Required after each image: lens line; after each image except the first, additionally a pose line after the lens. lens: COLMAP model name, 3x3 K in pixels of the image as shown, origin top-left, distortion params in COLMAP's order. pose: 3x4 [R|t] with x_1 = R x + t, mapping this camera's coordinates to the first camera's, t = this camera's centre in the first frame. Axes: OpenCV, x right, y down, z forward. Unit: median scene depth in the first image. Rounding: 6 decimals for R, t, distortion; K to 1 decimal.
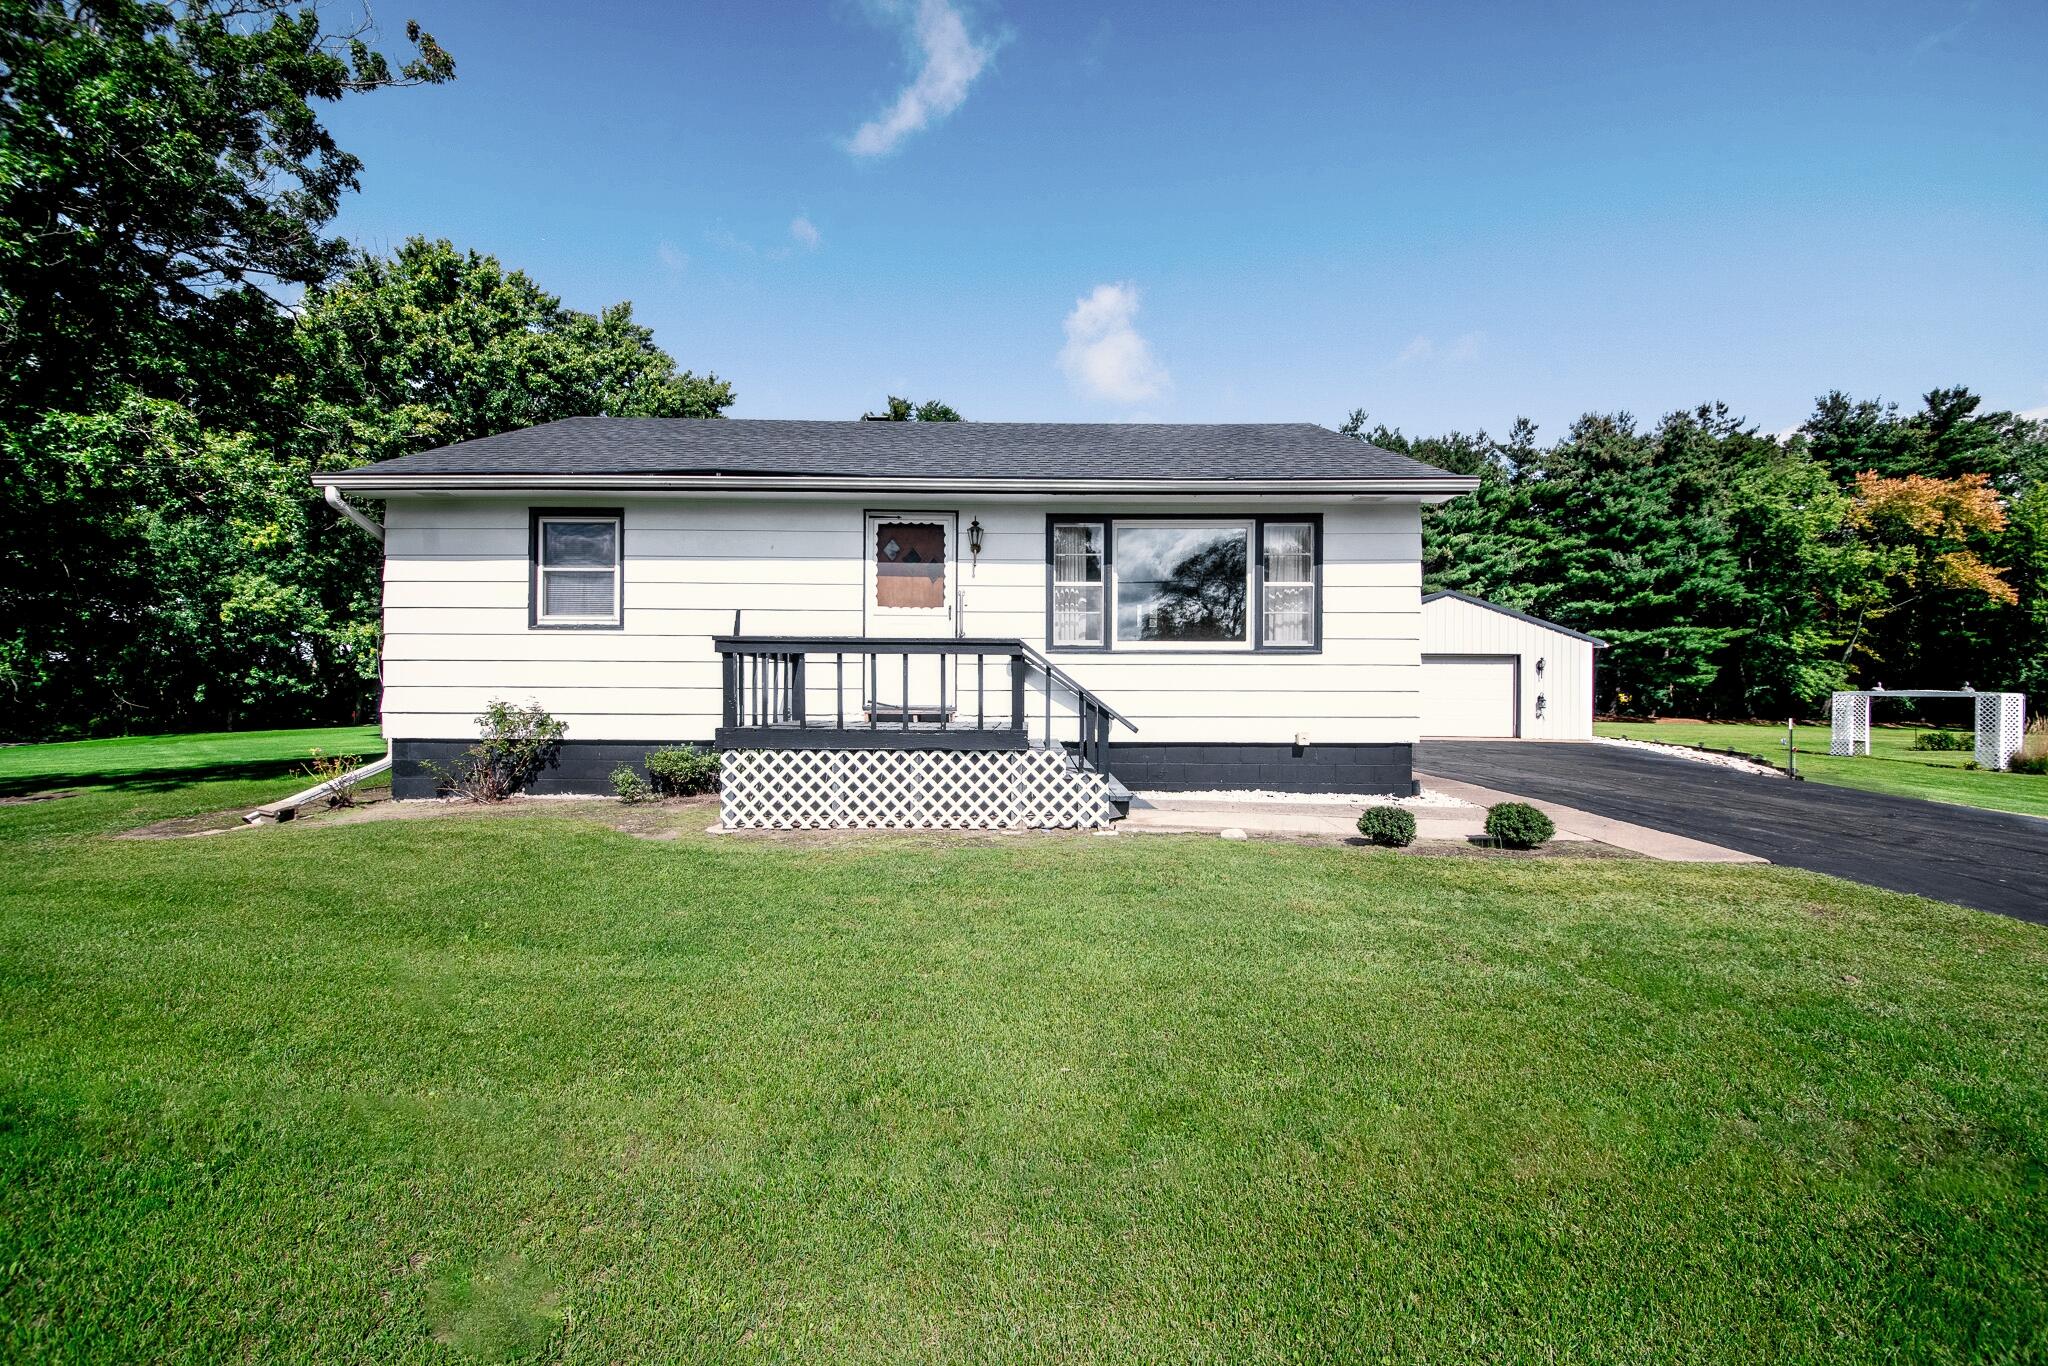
lens RADIAL K [[704.7, 0, 1024.0], [0, 704.7, 683.0], [0, 0, 1]] dist [0.000205, 0.000020]
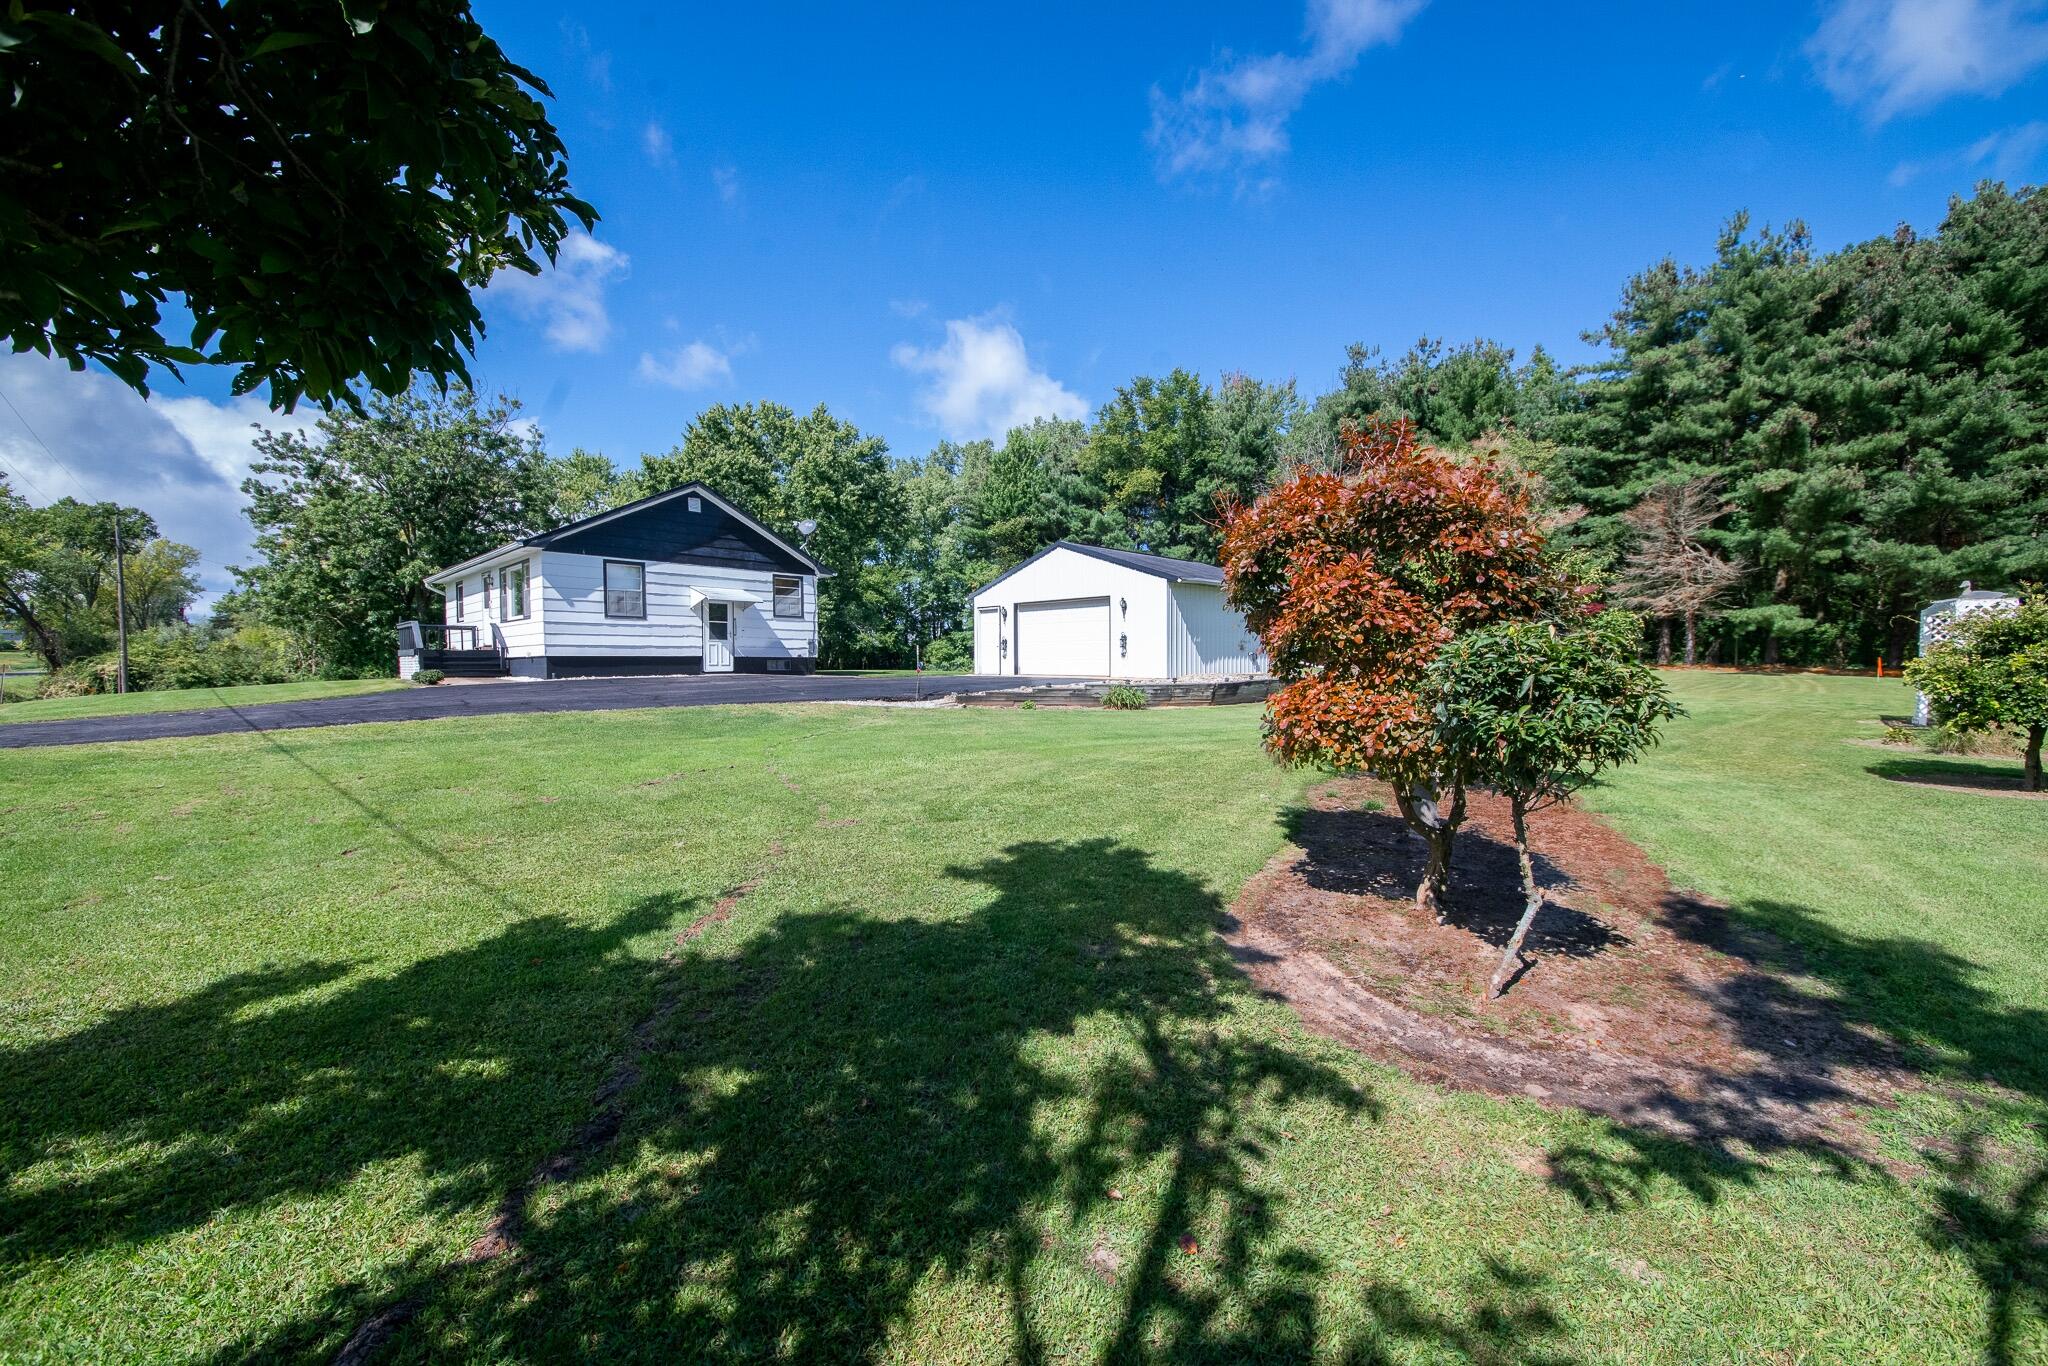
lens RADIAL K [[798.2, 0, 1024.0], [0, 798.2, 683.0], [0, 0, 1]] dist [-0.000450, -0.000013]
pose [[0.741811, 0.004640, -0.670592, 3.529565], [0.015814, 0.999577, 0.024409, 0.138645], [0.670422, -0.028712, 0.741424, 0.101193]]
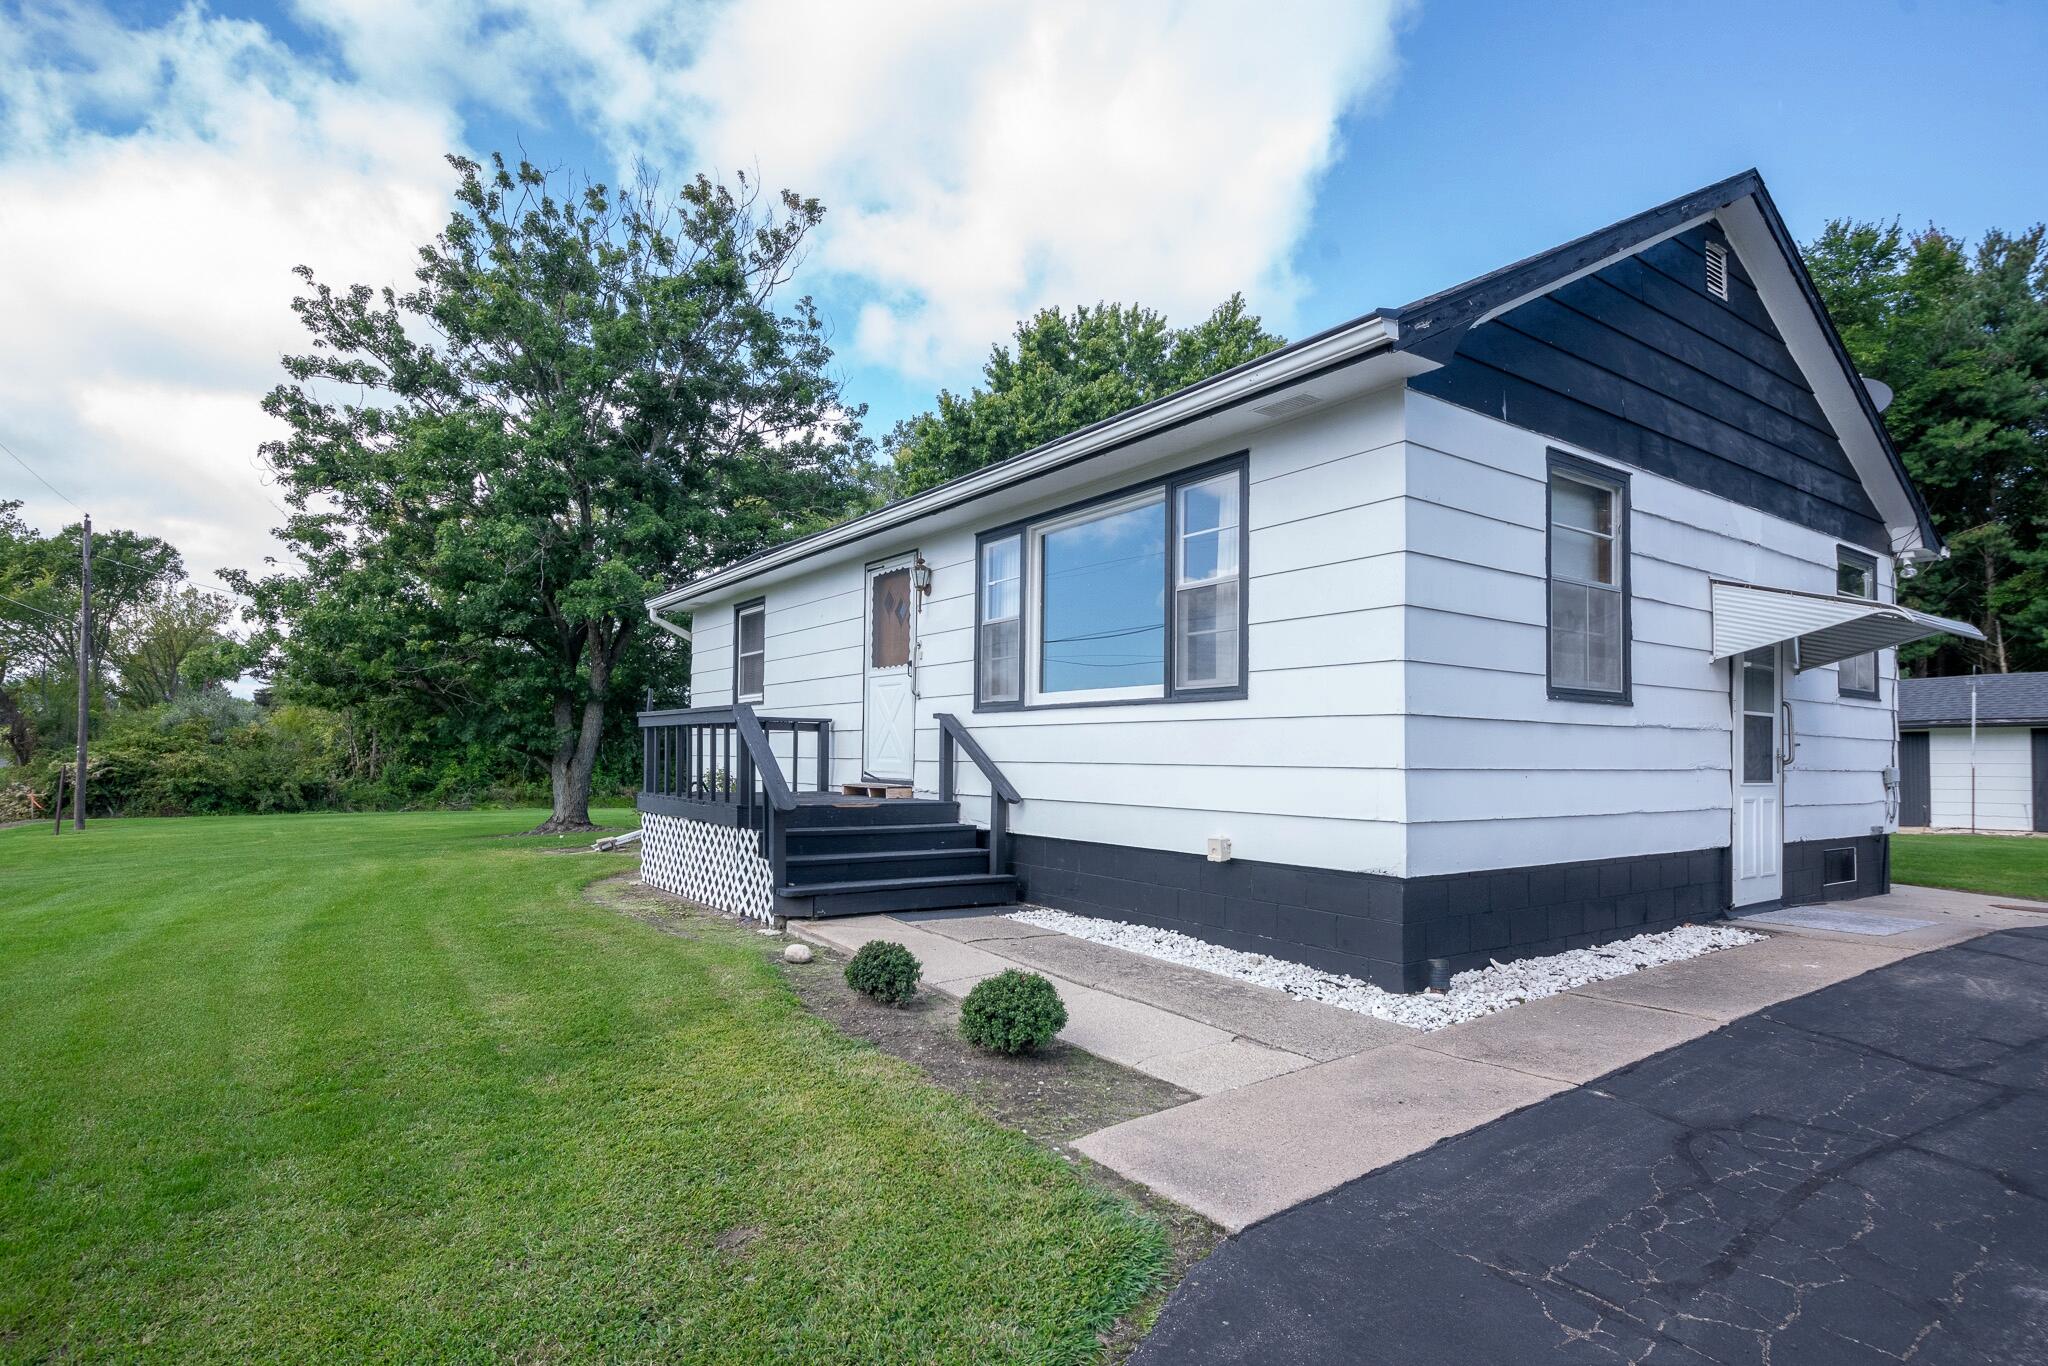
lens RADIAL K [[1058.9, 0, 1028.1], [0, 1058.9, 729.0], [0, 0, 1]] dist [0.002078, -0.000068]
pose [[0.621693, -0.026346, -0.782818, 0.963897], [-0.006860, 0.999213, -0.039077, 0.017249], [0.783231, 0.029664, 0.621023, 0.340534]]
